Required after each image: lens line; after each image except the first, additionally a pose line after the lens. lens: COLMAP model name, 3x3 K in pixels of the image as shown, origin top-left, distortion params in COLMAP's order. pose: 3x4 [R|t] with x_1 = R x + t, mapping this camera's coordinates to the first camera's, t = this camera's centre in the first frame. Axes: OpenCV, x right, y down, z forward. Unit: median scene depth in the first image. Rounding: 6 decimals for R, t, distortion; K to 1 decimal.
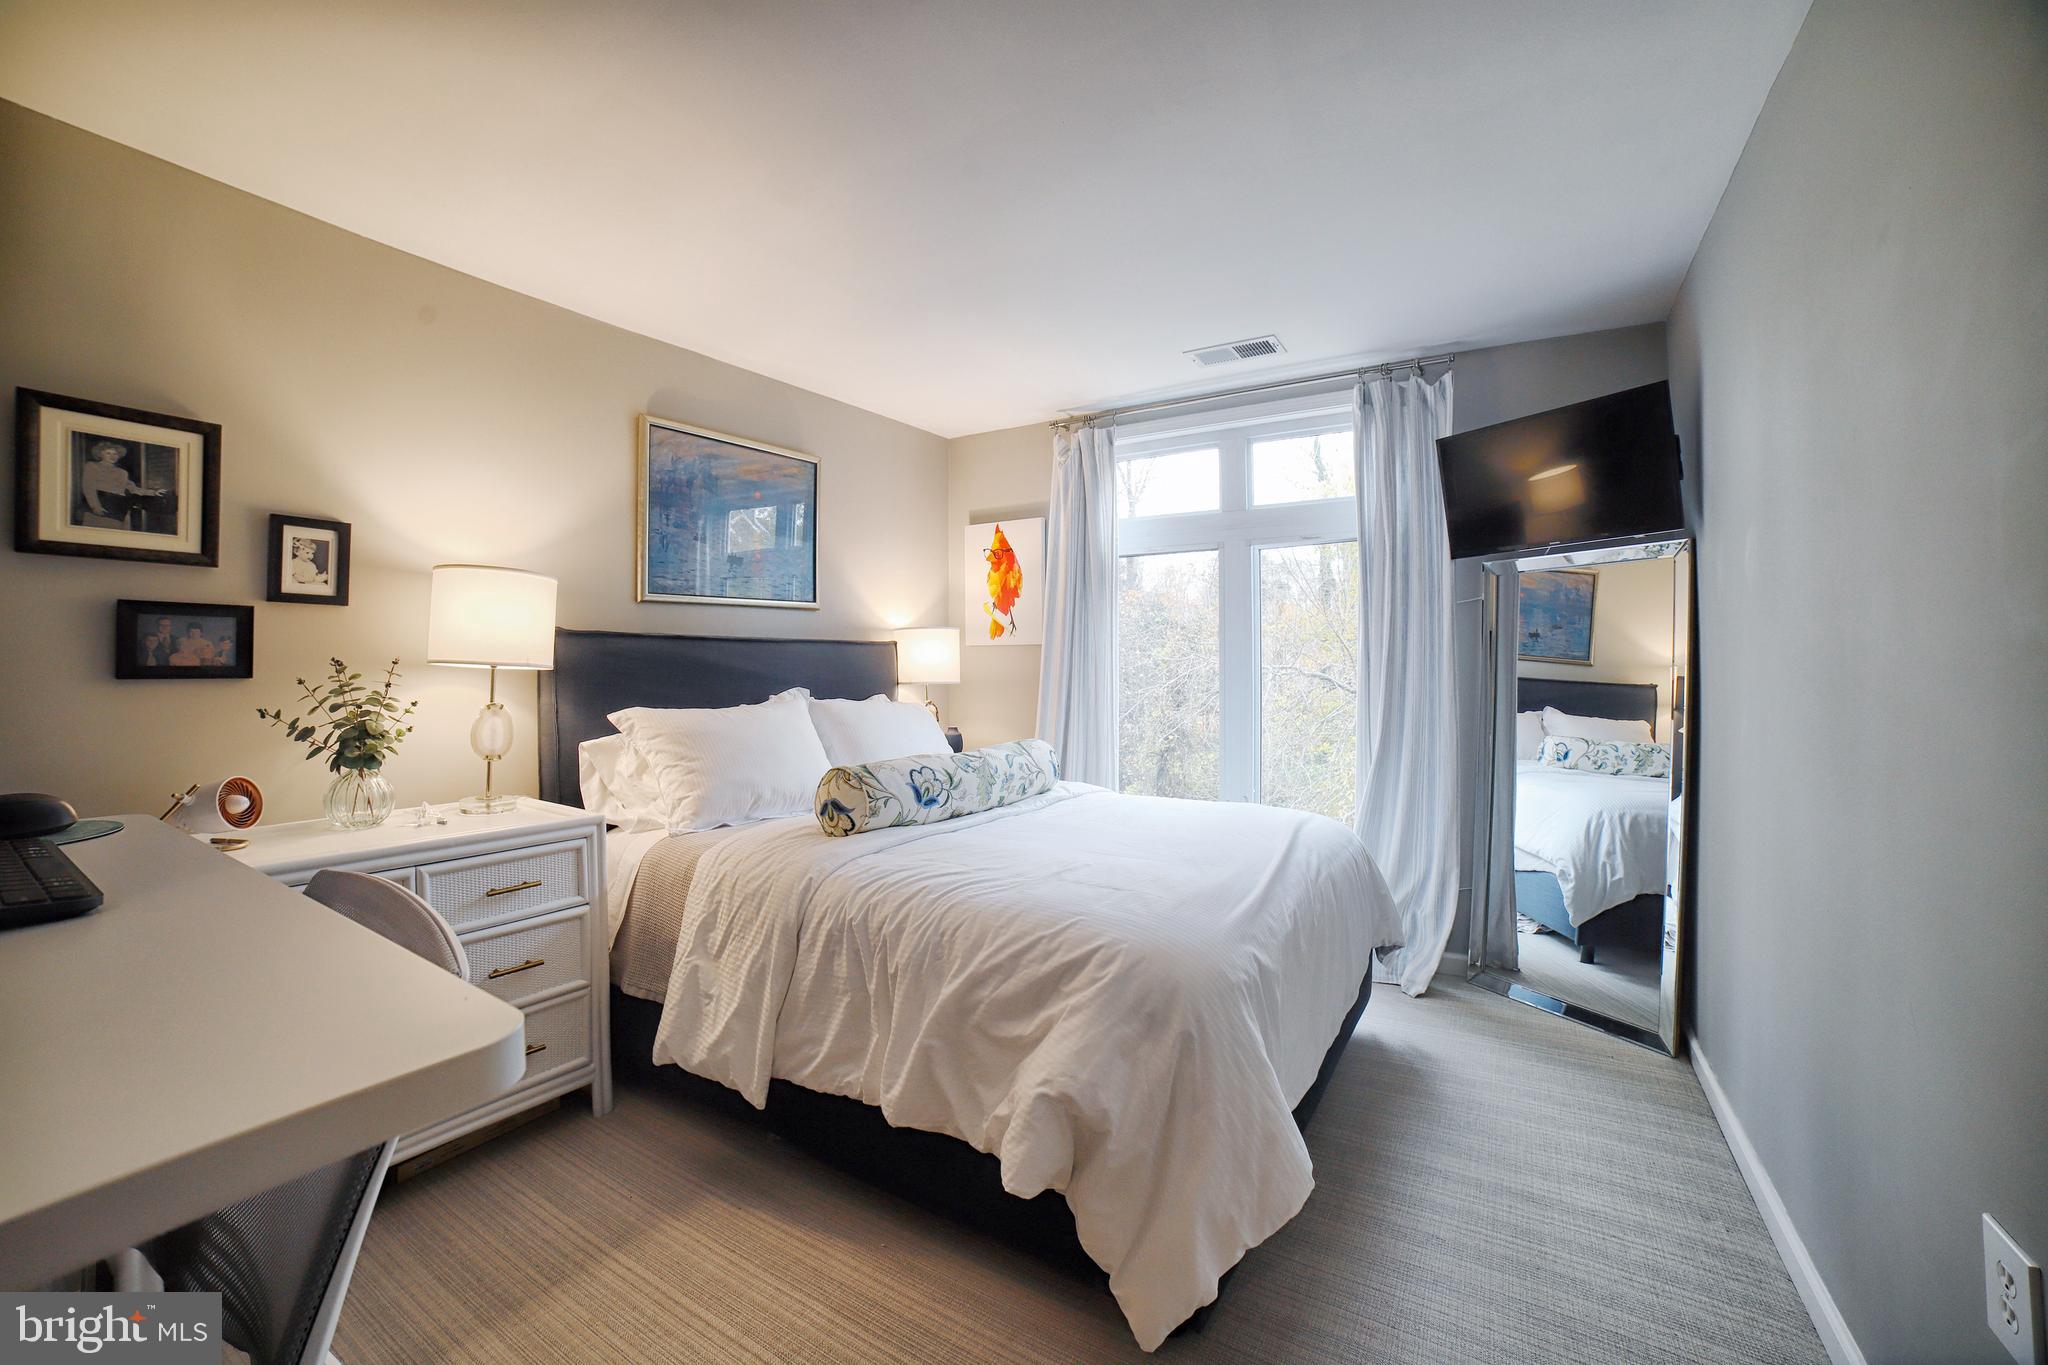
lens RADIAL K [[814.9, 0, 1022.4], [0, 814.9, 664.3], [0, 0, 1]] dist [-0.115089, 0.038428]
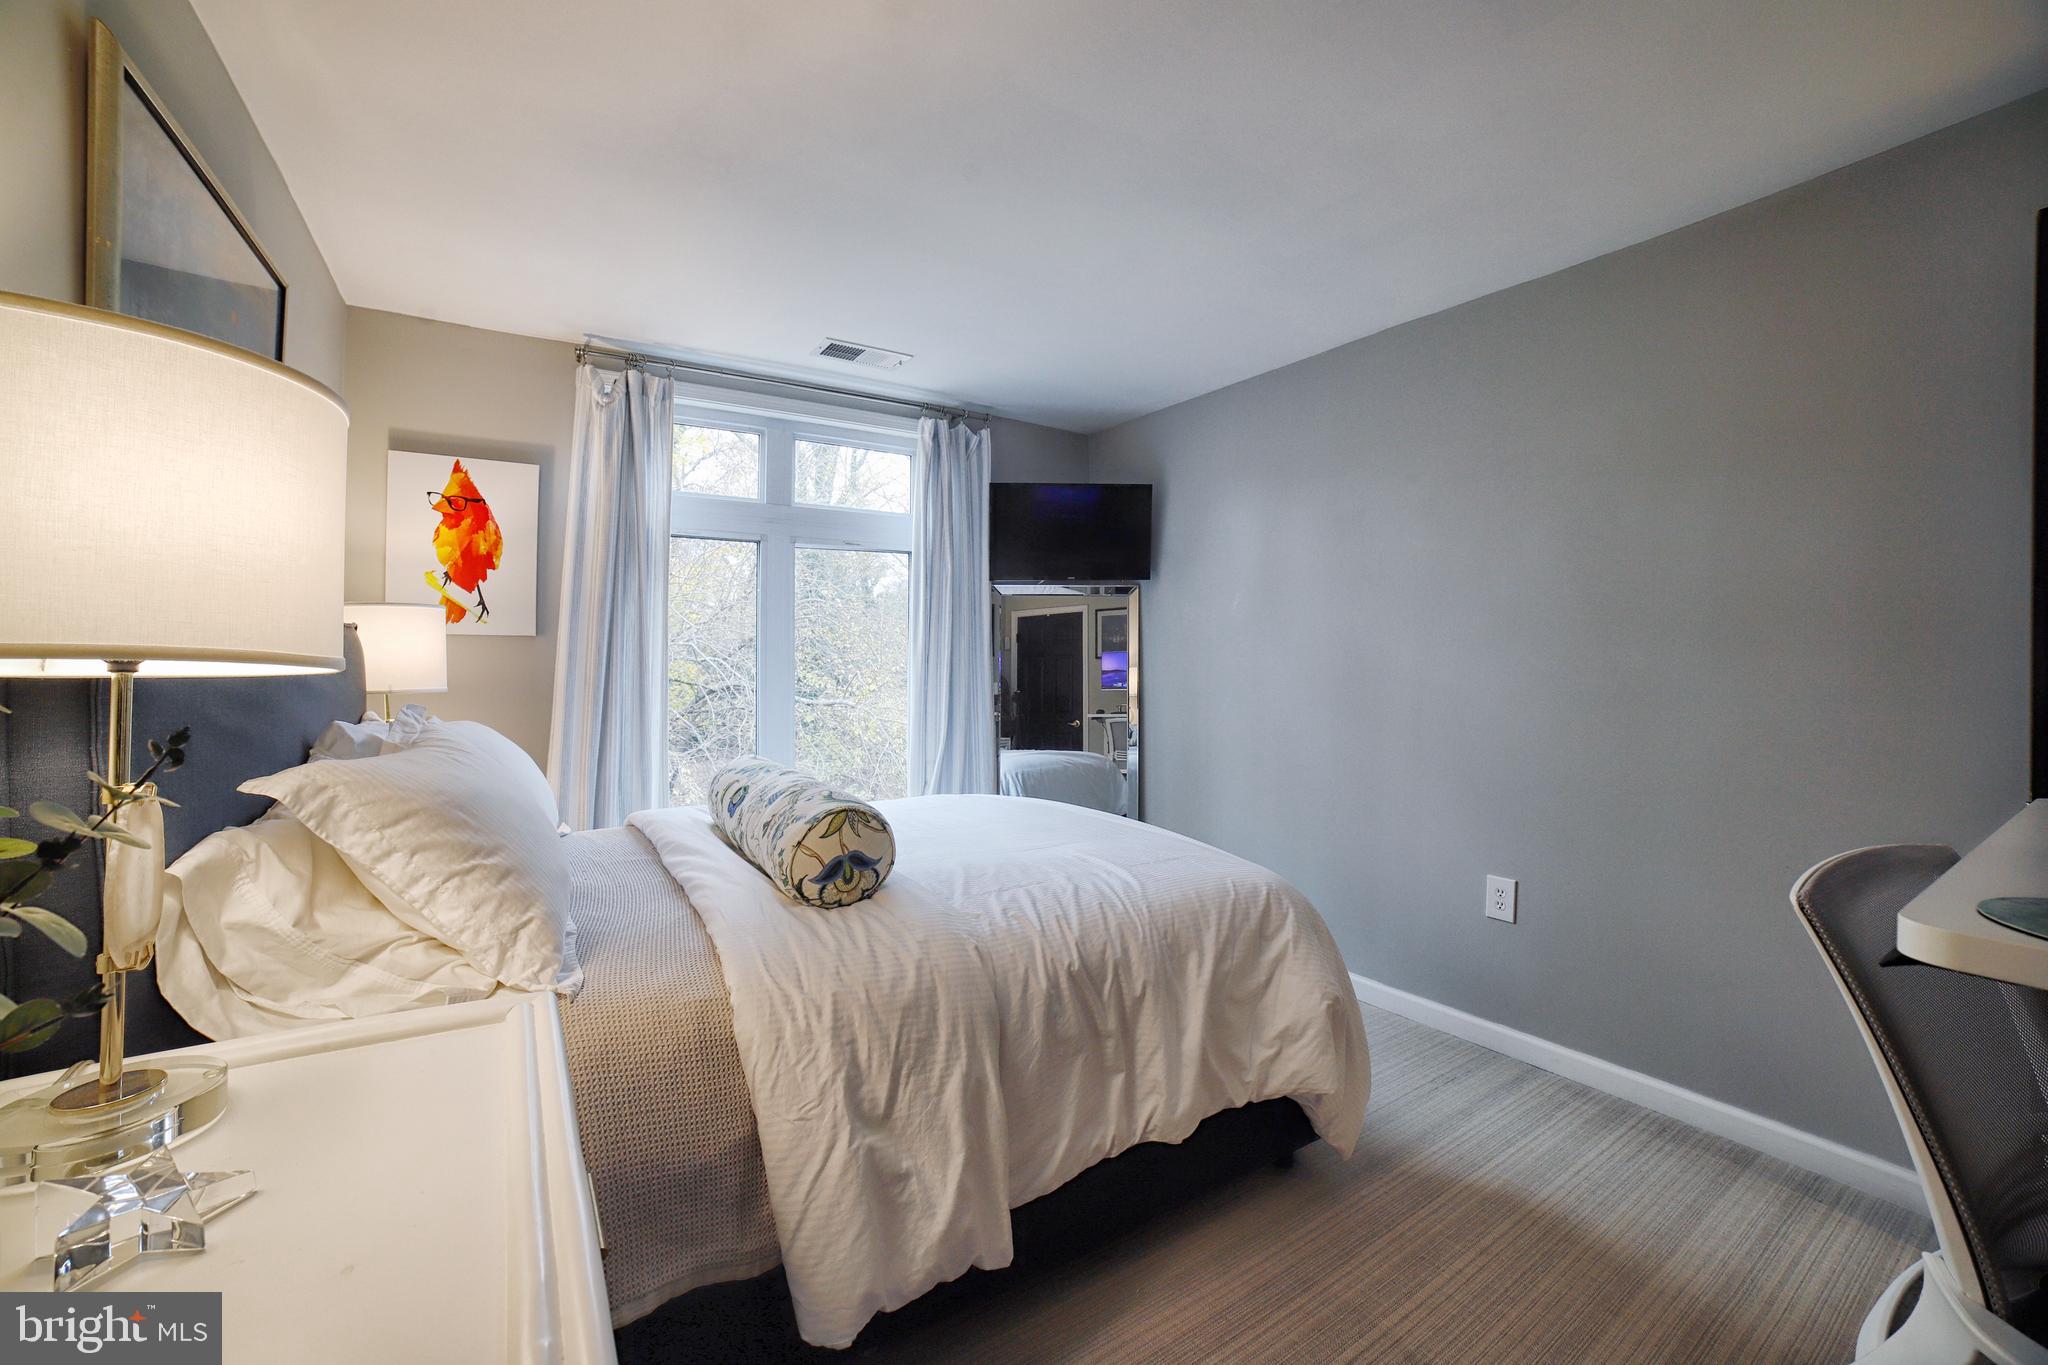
lens RADIAL K [[814.9, 0, 1022.4], [0, 814.9, 664.3], [0, 0, 1]] dist [-0.115089, 0.038428]
pose [[0.427040, 0.002521, 0.904229, -0.470111], [-0.004726, 0.999989, -0.000555, -0.000418], [-0.904220, -0.004037, 0.427048, 0.319857]]
